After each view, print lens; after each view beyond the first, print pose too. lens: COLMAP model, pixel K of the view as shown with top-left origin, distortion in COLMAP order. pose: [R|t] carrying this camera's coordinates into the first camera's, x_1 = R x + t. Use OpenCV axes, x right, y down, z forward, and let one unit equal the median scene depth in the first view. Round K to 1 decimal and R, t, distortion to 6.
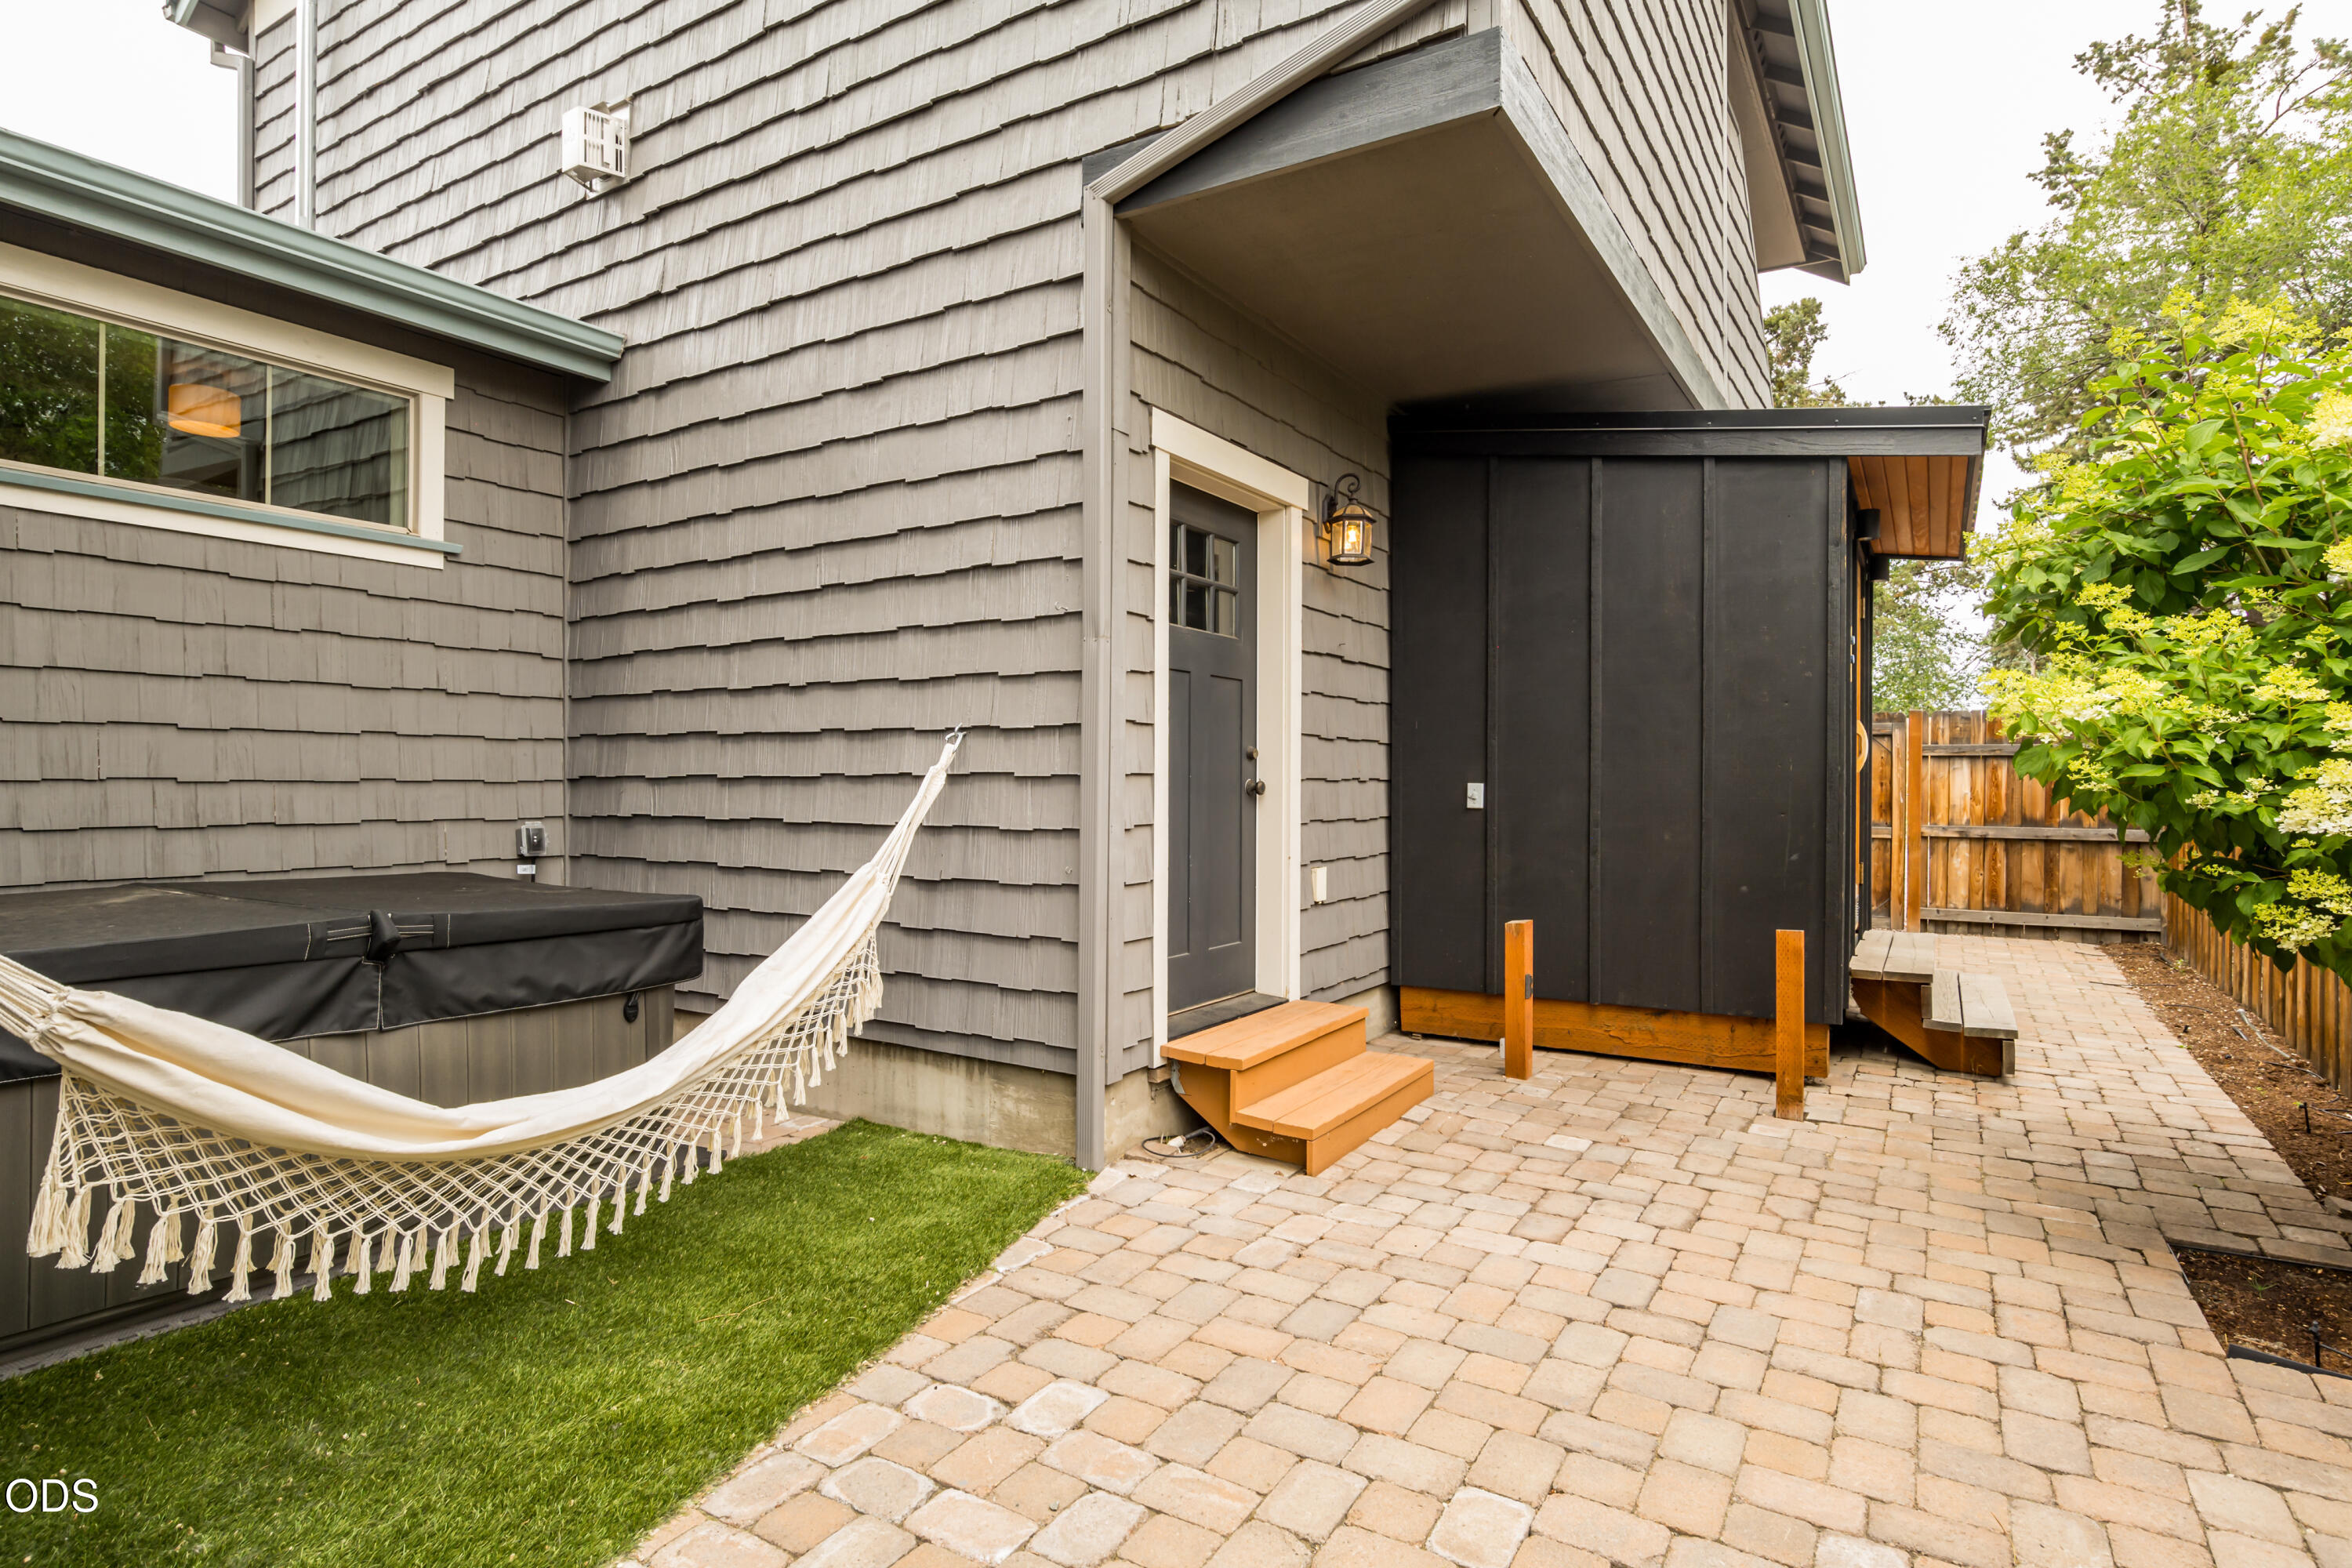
lens RADIAL K [[1203.8, 0, 1182.1], [0, 1203.8, 776.0], [0, 0, 1]] dist [0.002390, 0.000071]
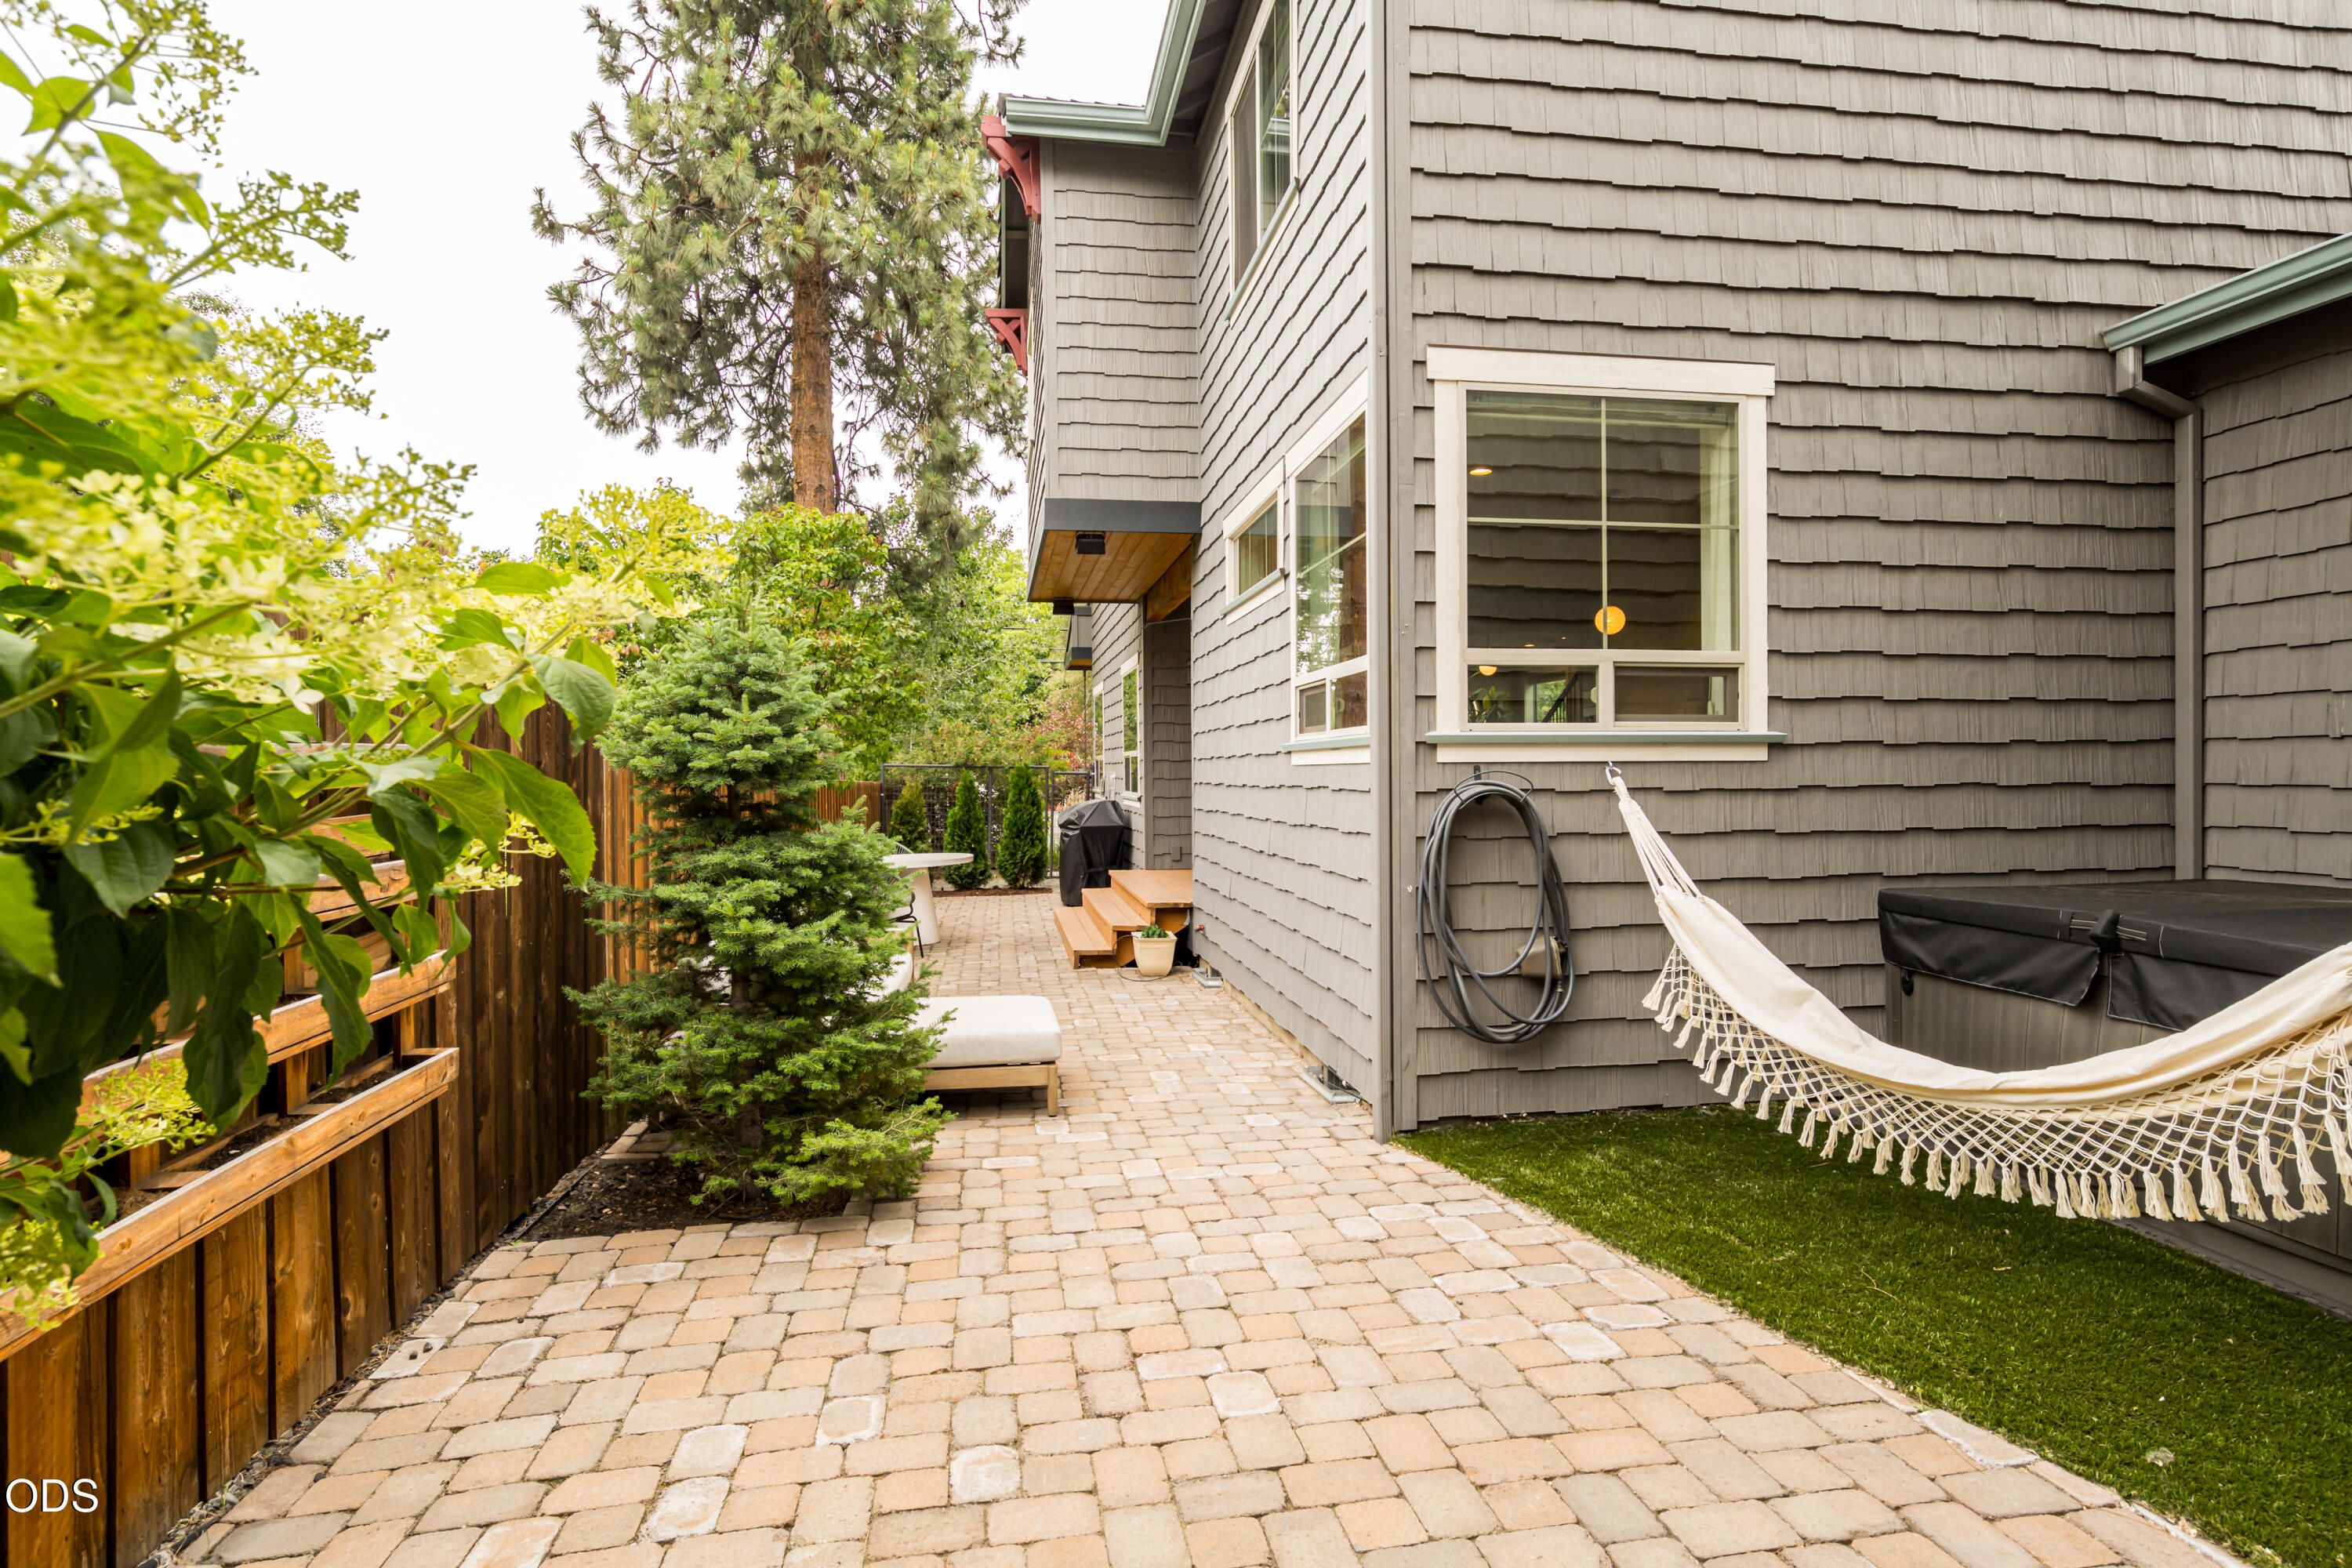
lens RADIAL K [[1203.8, 0, 1177.3], [0, 1203.8, 778.9], [0, 0, 1]] dist [0.002390, 0.000071]
pose [[-0.743280, 0.006540, -0.668949, 0.879044], [0.000013, 0.999952, 0.009762, -0.028905], [0.668981, 0.007247, -0.743244, 1.454382]]
